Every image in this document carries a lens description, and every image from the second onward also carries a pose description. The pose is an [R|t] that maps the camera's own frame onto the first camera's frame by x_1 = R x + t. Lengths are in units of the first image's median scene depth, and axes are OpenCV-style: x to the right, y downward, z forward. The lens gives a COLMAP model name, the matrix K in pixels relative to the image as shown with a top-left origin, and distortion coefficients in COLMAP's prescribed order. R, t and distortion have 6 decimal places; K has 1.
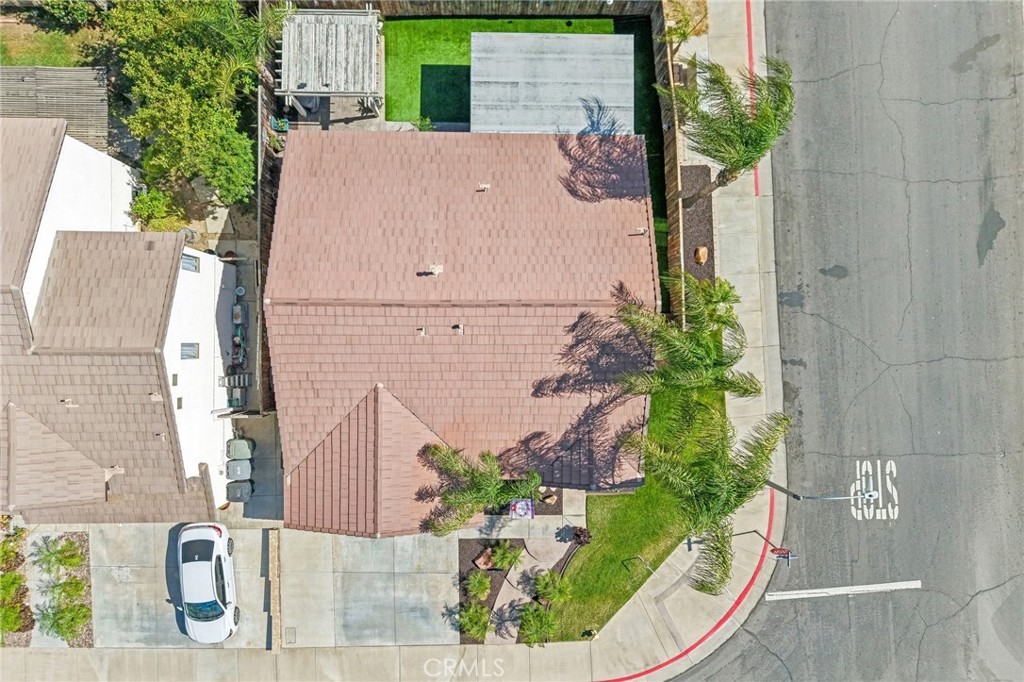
lens RADIAL K [[693.8, 0, 516.2], [0, 693.8, 347.0], [0, 0, 1]] dist [0.029439, -0.035270]
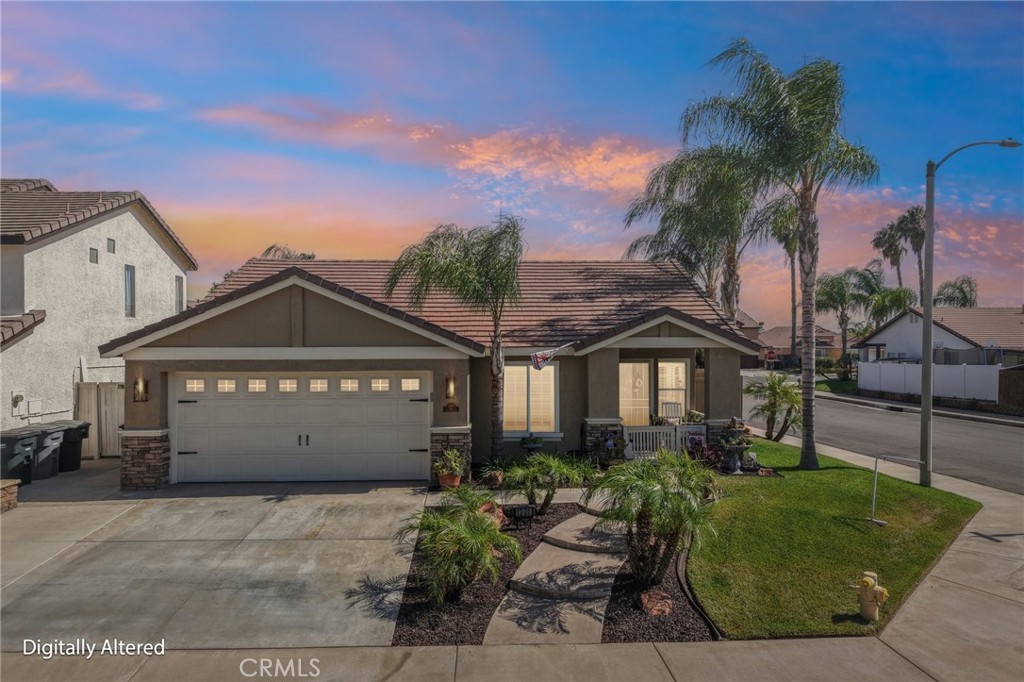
lens RADIAL K [[685.2, 0, 512.0], [0, 685.2, 341.0], [0, 0, 1]] dist [0.008353, 0.001323]
pose [[0.998806, -0.033770, 0.035309, -0.040597], [0.035370, 0.001194, -0.999374, 0.690428], [0.033706, 0.999429, 0.002387, 0.890101]]
